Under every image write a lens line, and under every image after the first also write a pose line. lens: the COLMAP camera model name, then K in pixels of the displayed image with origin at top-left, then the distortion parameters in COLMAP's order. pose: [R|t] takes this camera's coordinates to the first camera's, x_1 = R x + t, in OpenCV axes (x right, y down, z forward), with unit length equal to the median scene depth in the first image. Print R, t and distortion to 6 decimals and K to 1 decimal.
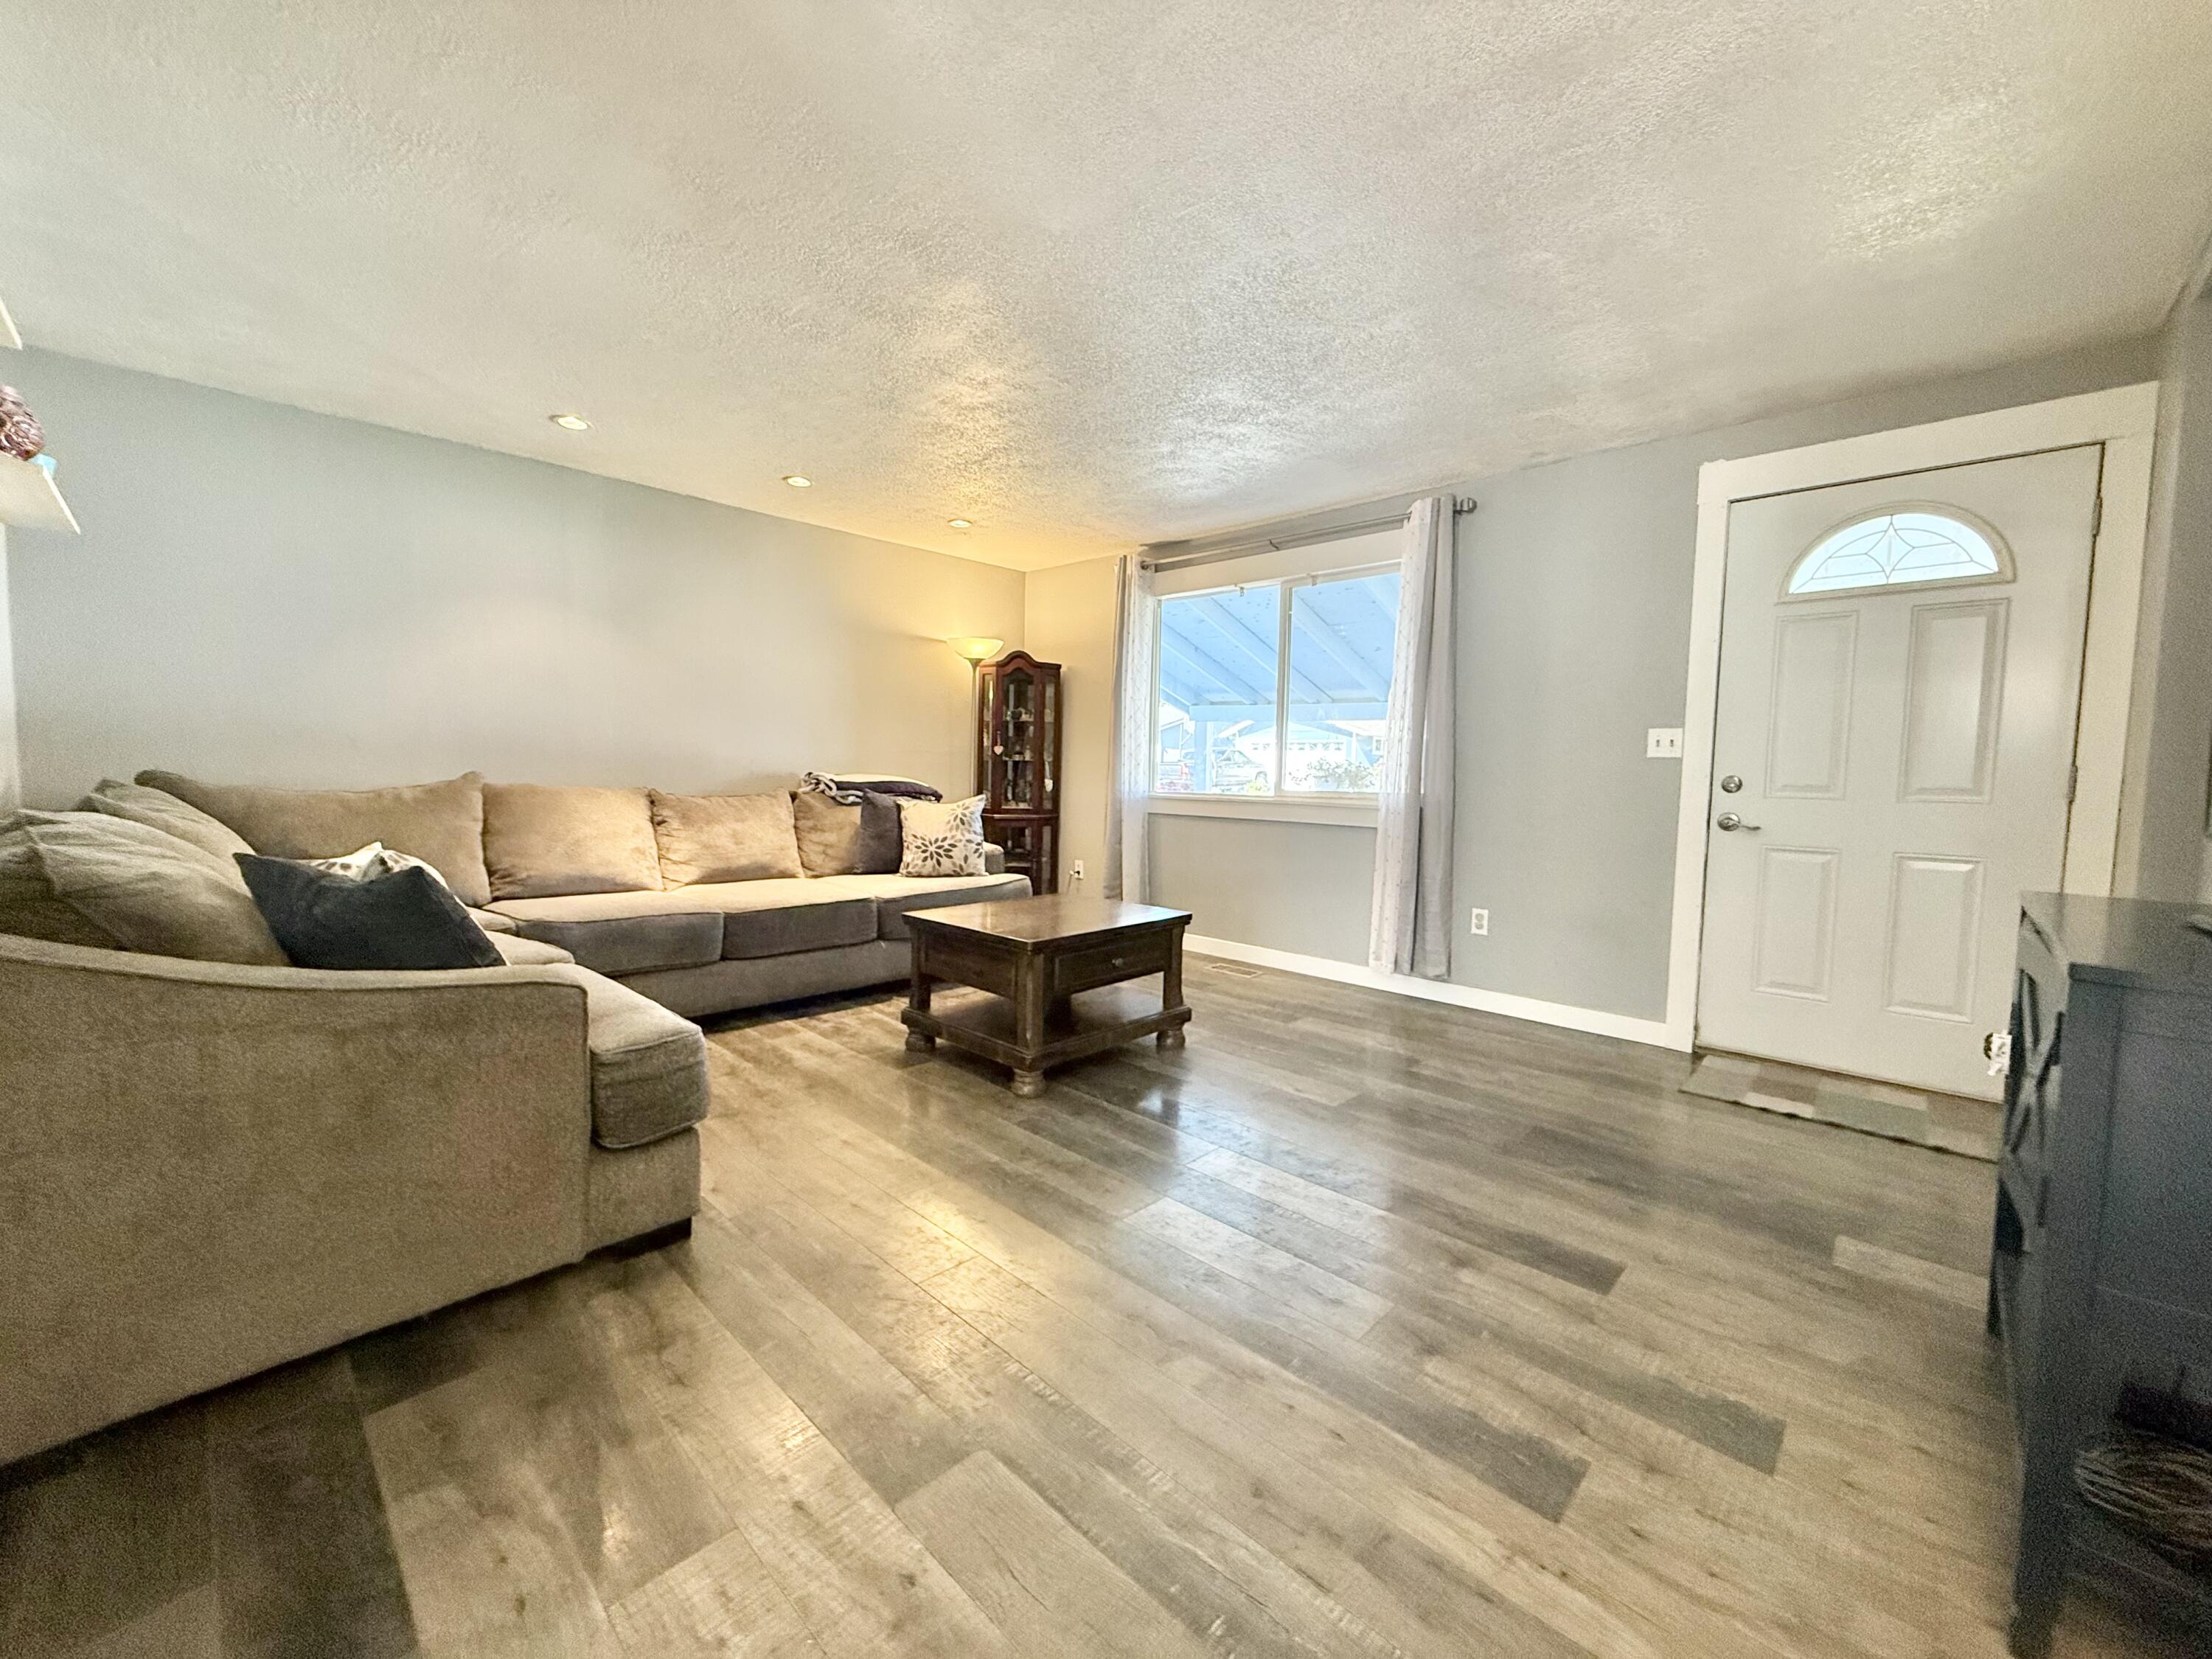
lens RADIAL K [[876.5, 0, 1100.8], [0, 876.5, 822.8], [0, 0, 1]] dist [0.000722, -0.000285]
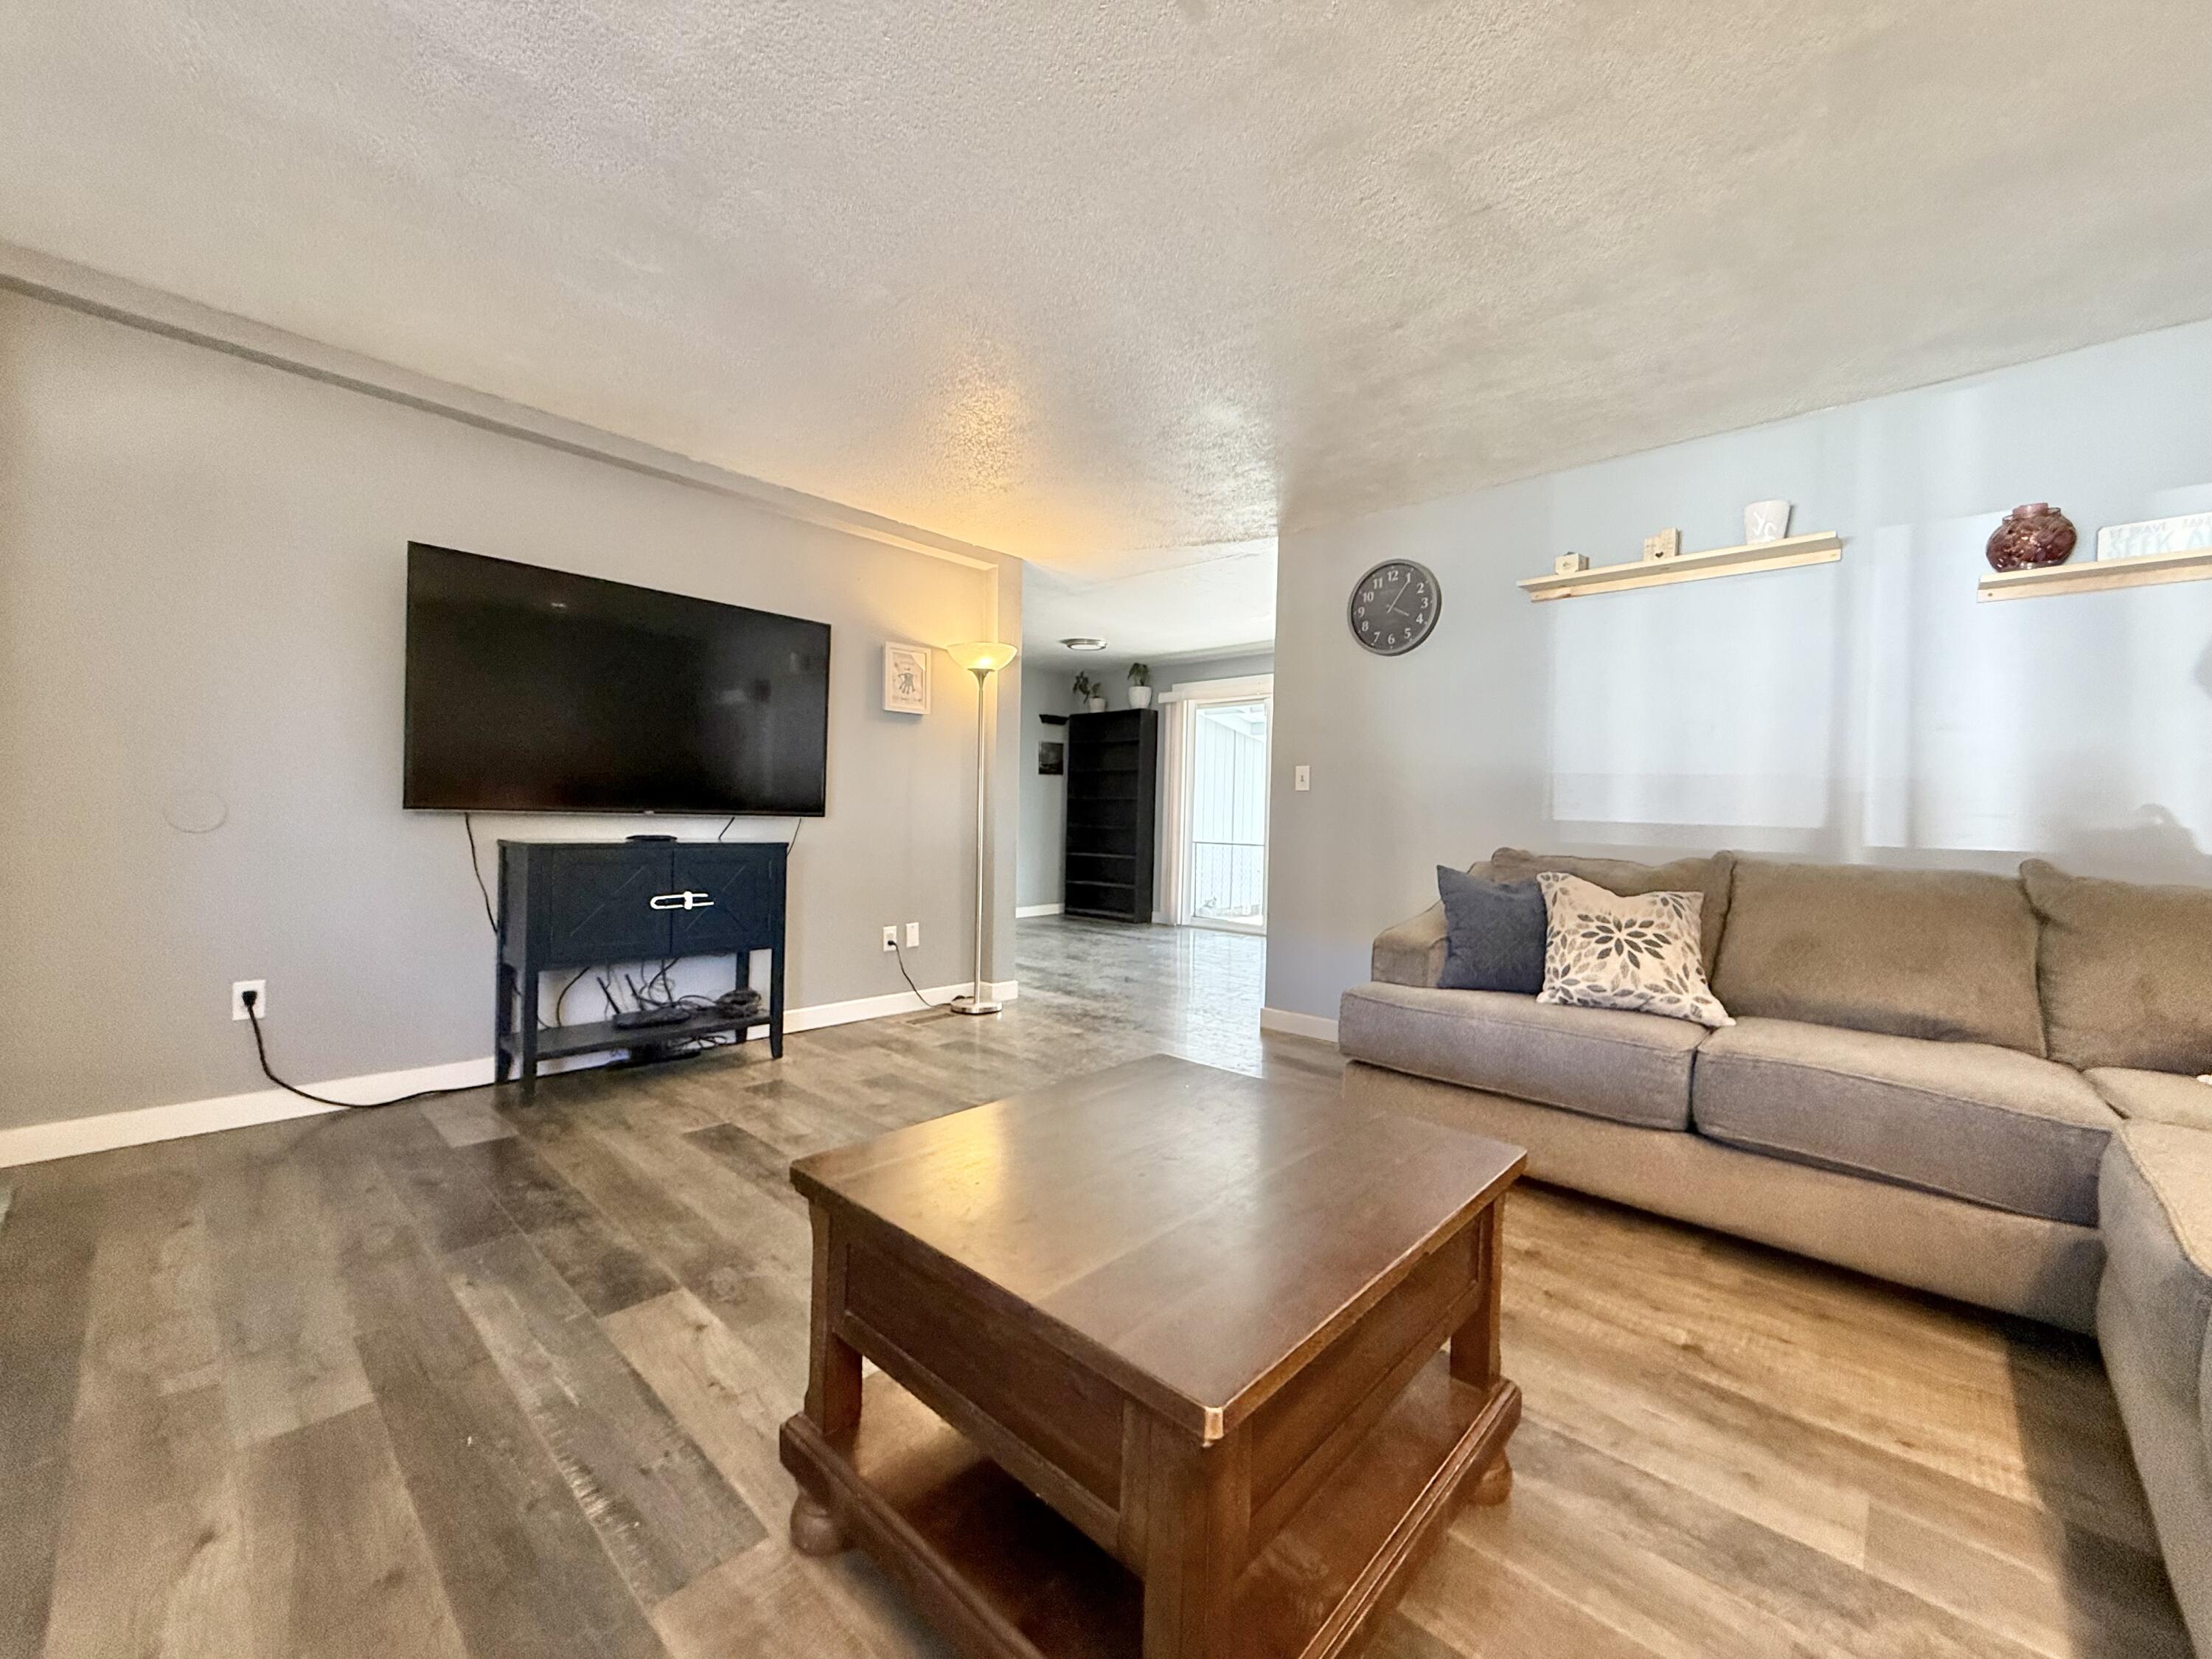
lens RADIAL K [[876.5, 0, 1107.2], [0, 876.5, 837.9], [0, 0, 1]] dist [0.000722, -0.000285]
pose [[-0.998694, -0.043777, -0.026343, -0.009808], [-0.046103, 0.994375, 0.095357, -0.059951], [0.022020, 0.096447, -0.995095, 1.118984]]
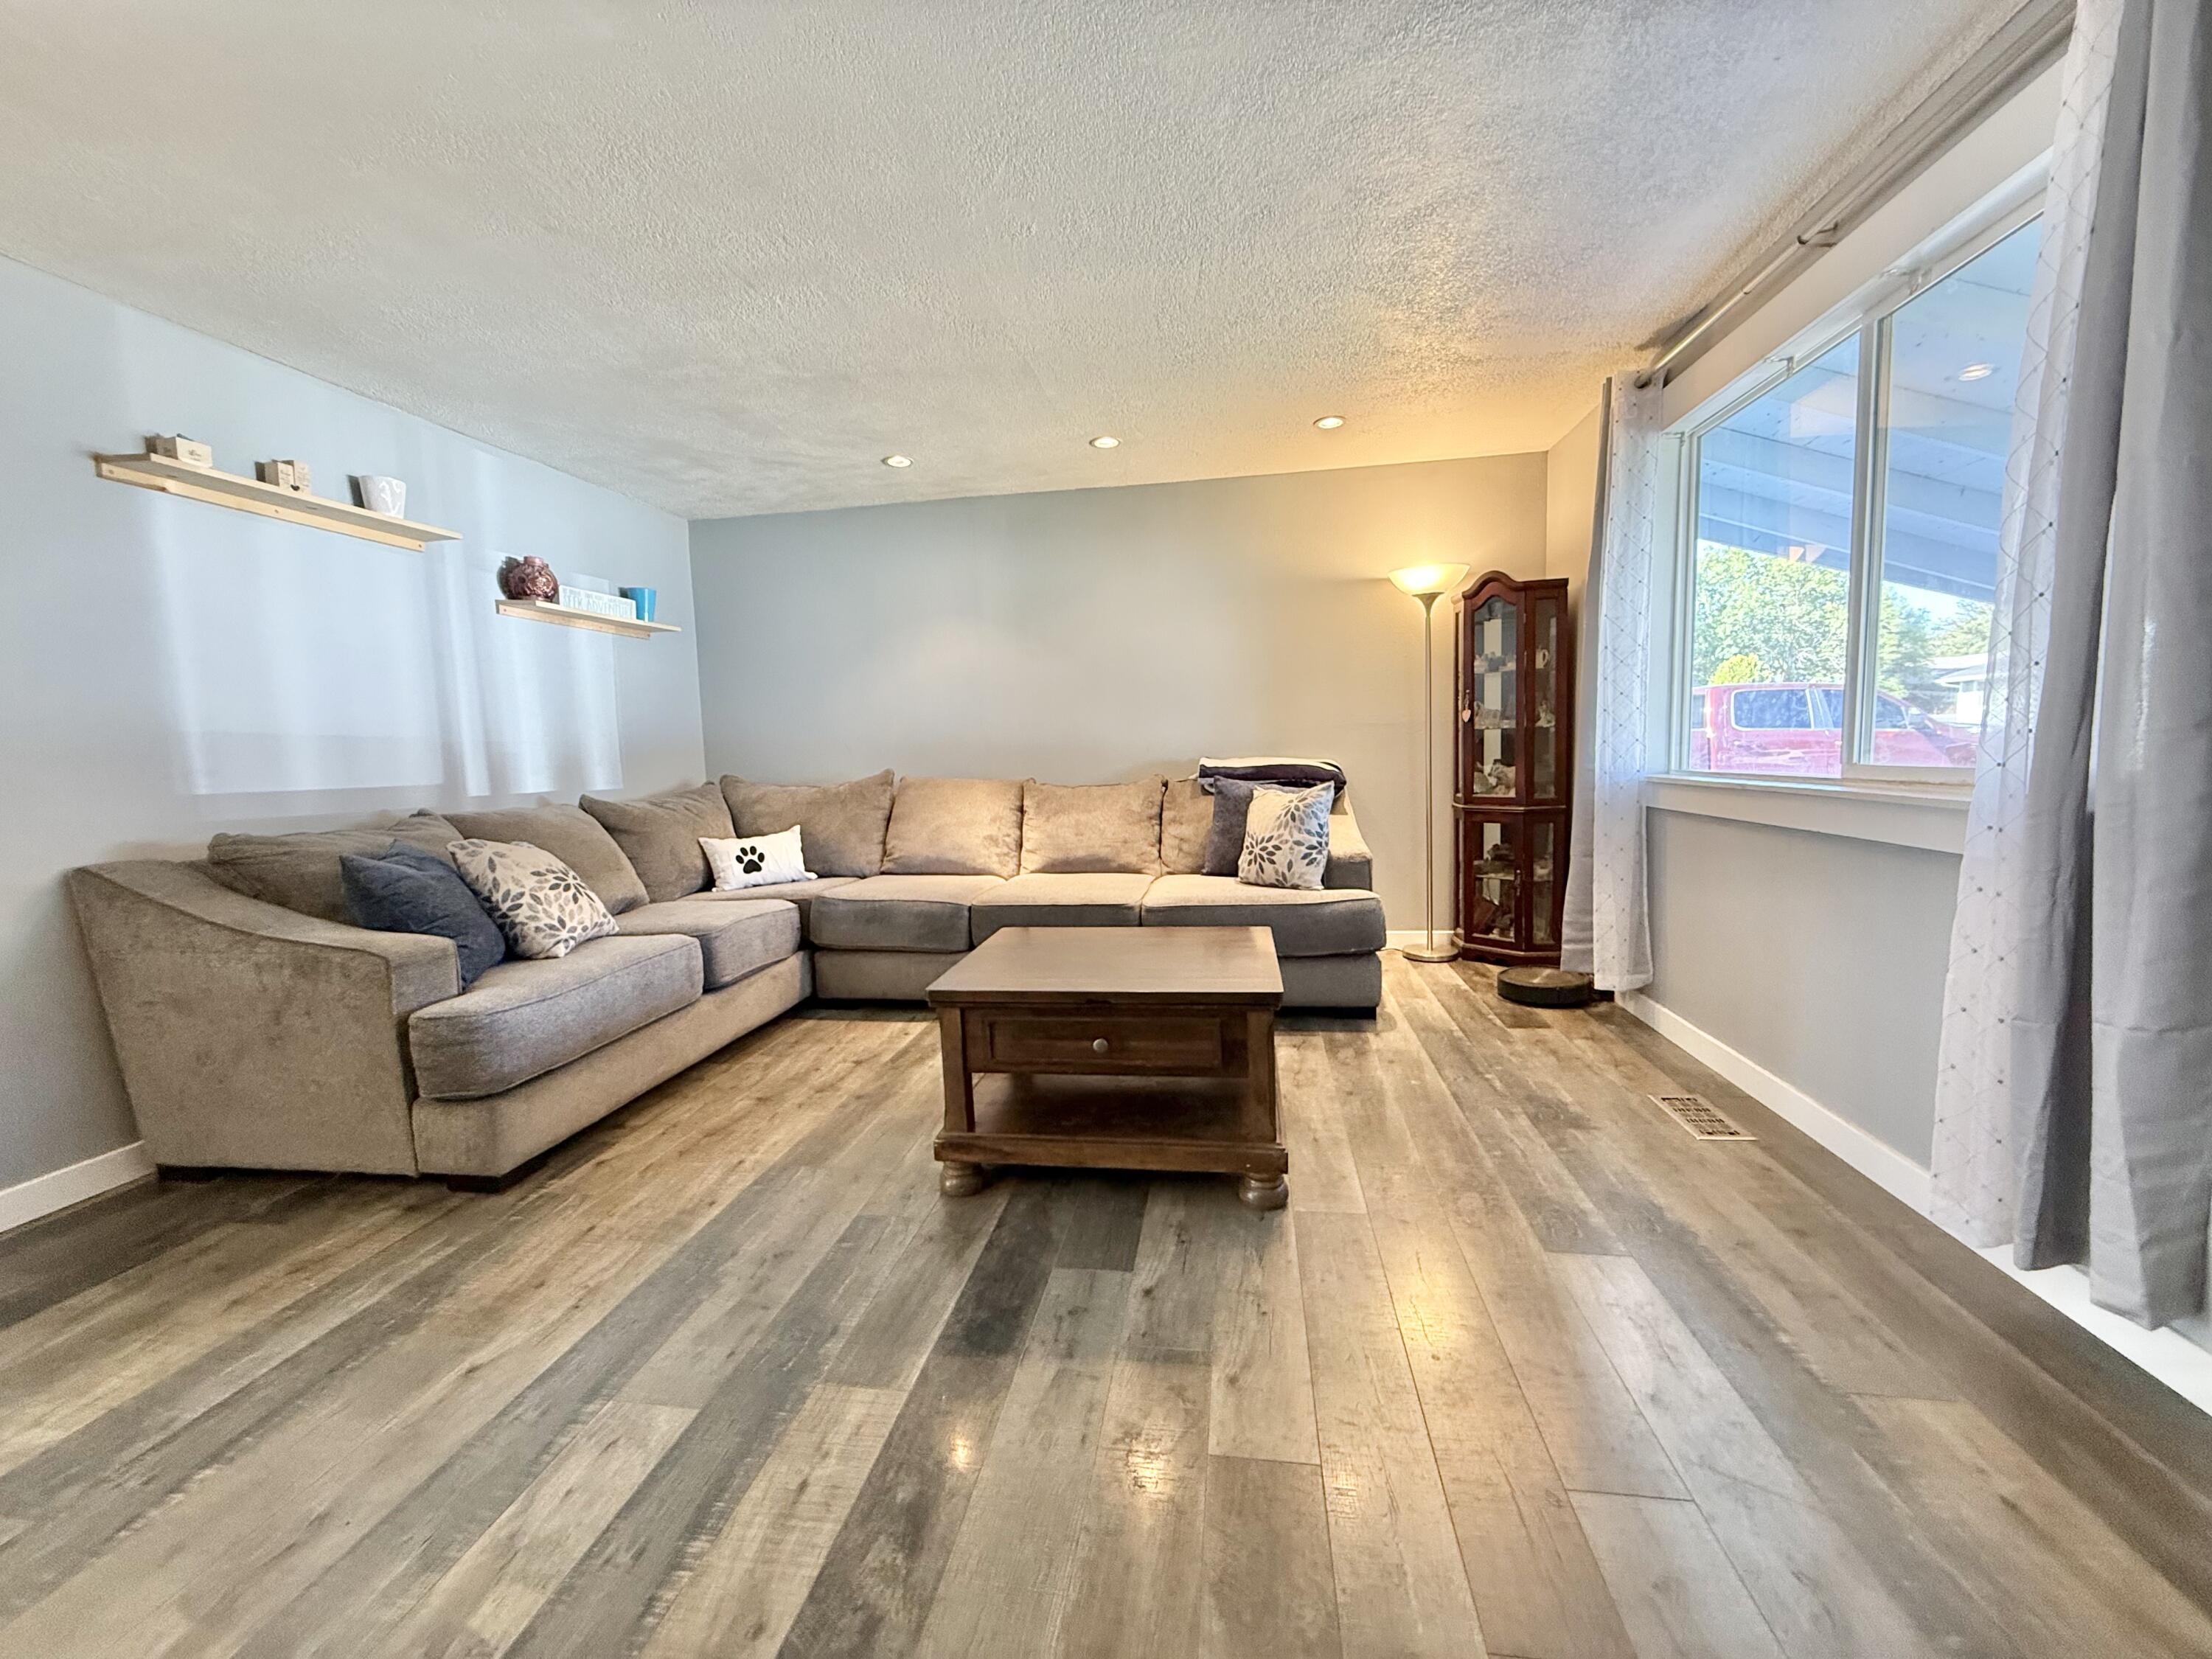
lens RADIAL K [[876.5, 0, 1105.3], [0, 876.5, 827.1], [0, 0, 1]] dist [0.000722, -0.000285]
pose [[0.577131, 0.034451, -0.815924, 0.420810], [-0.008033, 0.999301, 0.036511, -0.021743], [0.816612, -0.014517, 0.577005, 0.472588]]
